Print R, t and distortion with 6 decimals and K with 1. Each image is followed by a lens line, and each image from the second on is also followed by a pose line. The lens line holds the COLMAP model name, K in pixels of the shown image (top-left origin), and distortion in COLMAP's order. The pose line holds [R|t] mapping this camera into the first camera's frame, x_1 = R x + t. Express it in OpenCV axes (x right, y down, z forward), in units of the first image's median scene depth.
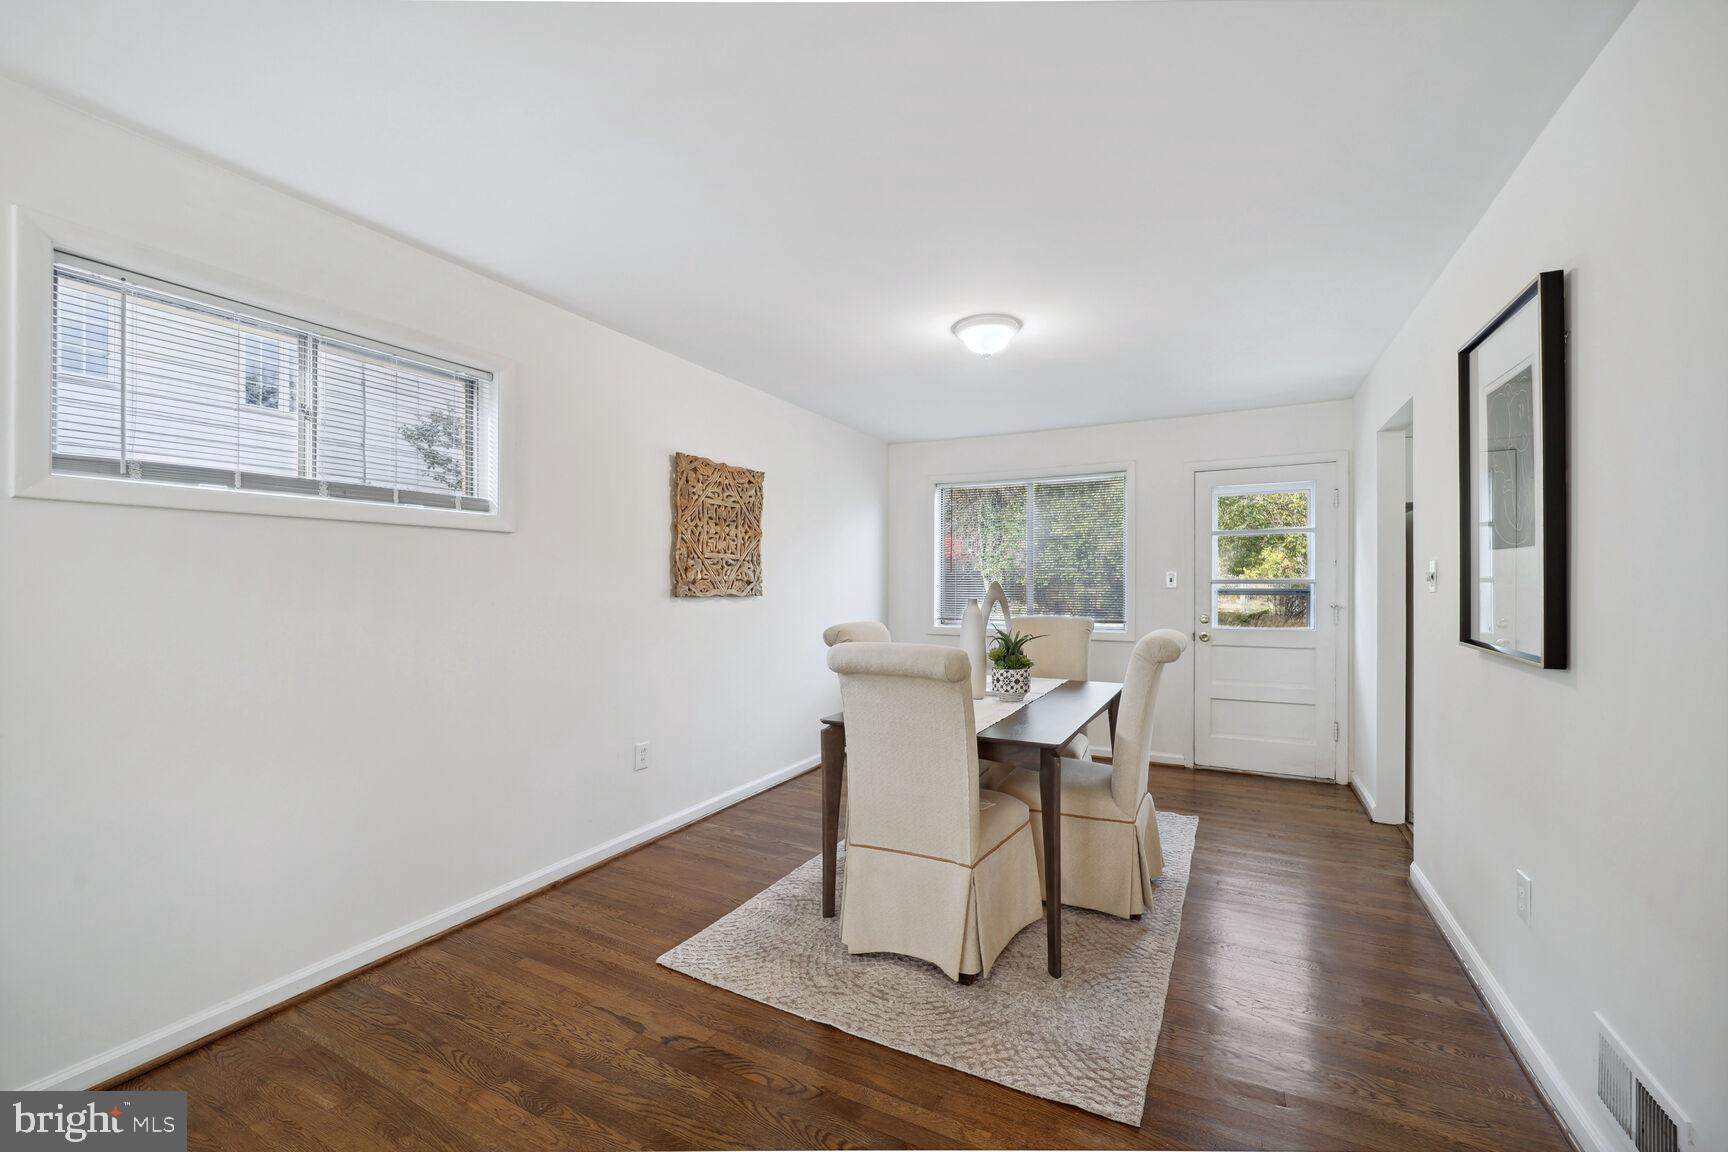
lens RADIAL K [[701.2, 0, 864.9], [0, 701.2, 580.0], [0, 0, 1]] dist [-0.008193, -0.002635]
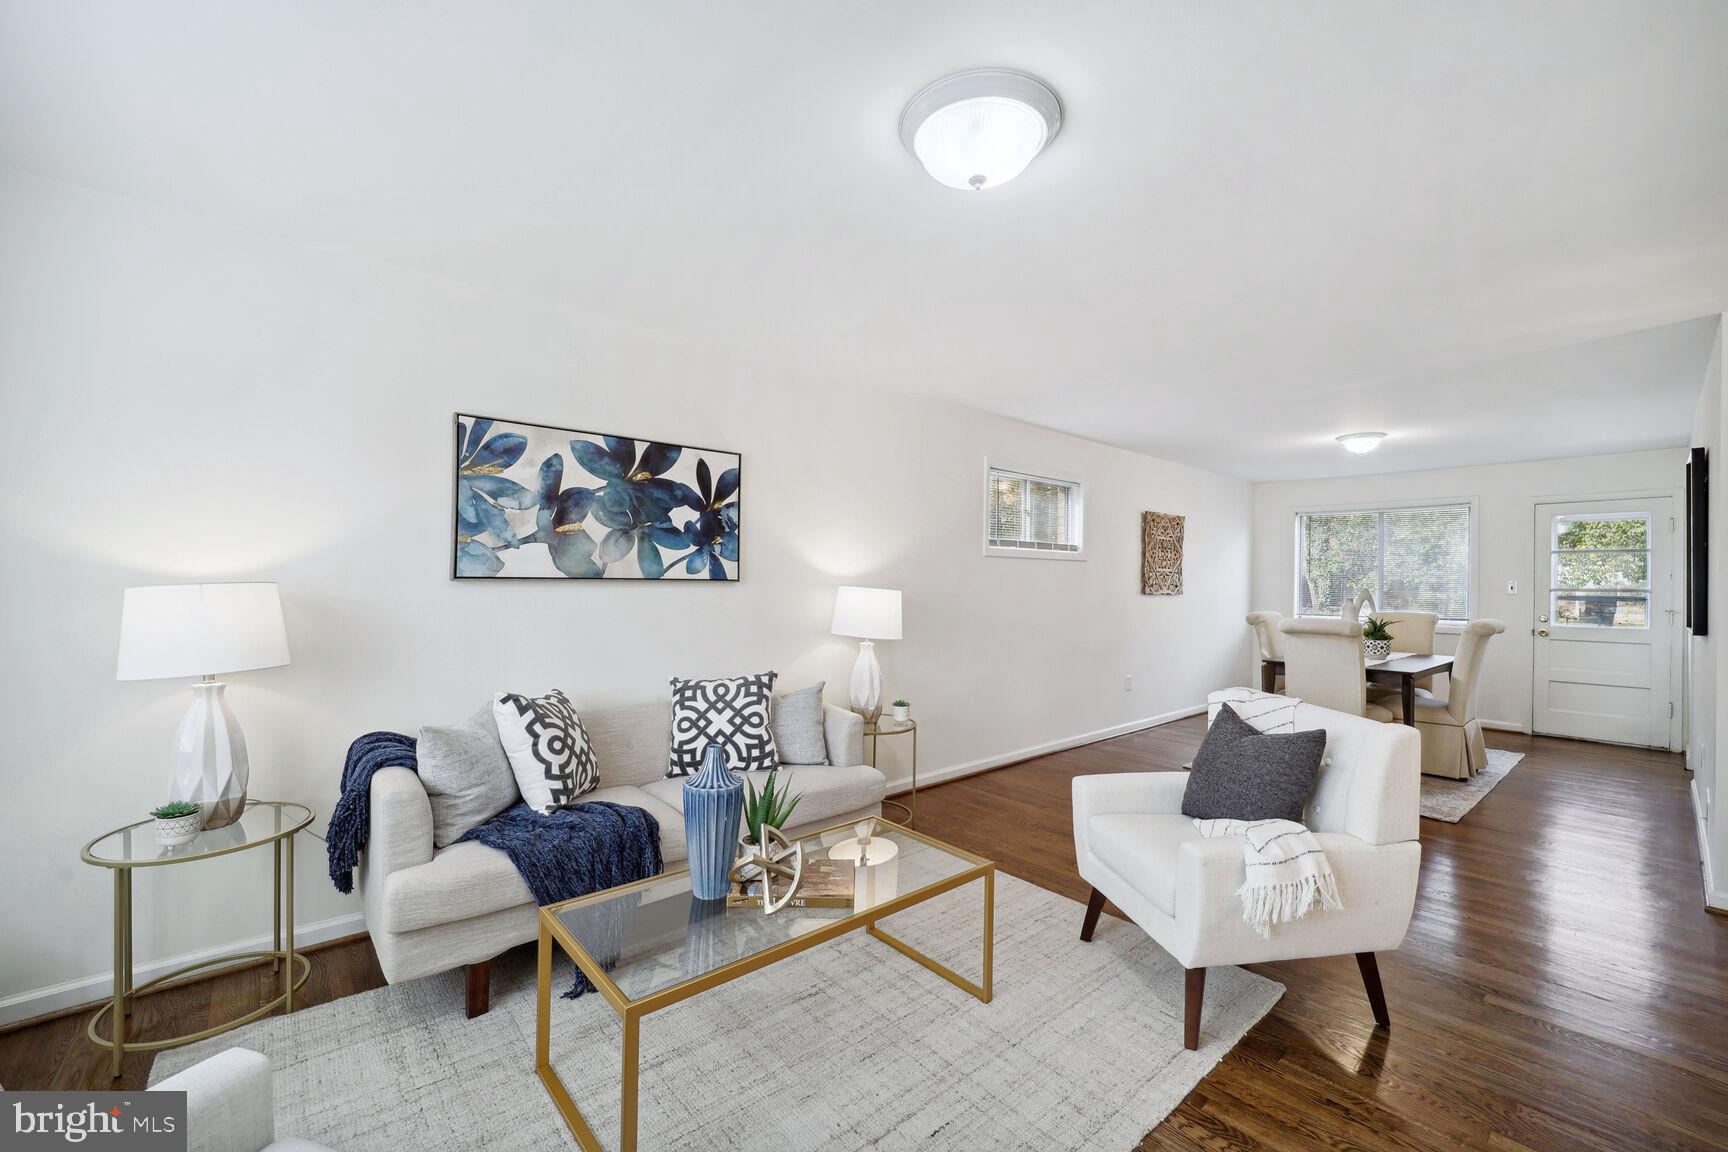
lens RADIAL K [[701.2, 0, 863.0], [0, 701.2, 576.3], [0, 0, 1]] dist [-0.008193, -0.002635]
pose [[0.927653, 0.008286, -0.373350, -0.261550], [-0.009144, 0.999958, -0.000528, -0.012945], [0.373330, 0.003904, 0.927690, -0.850049]]
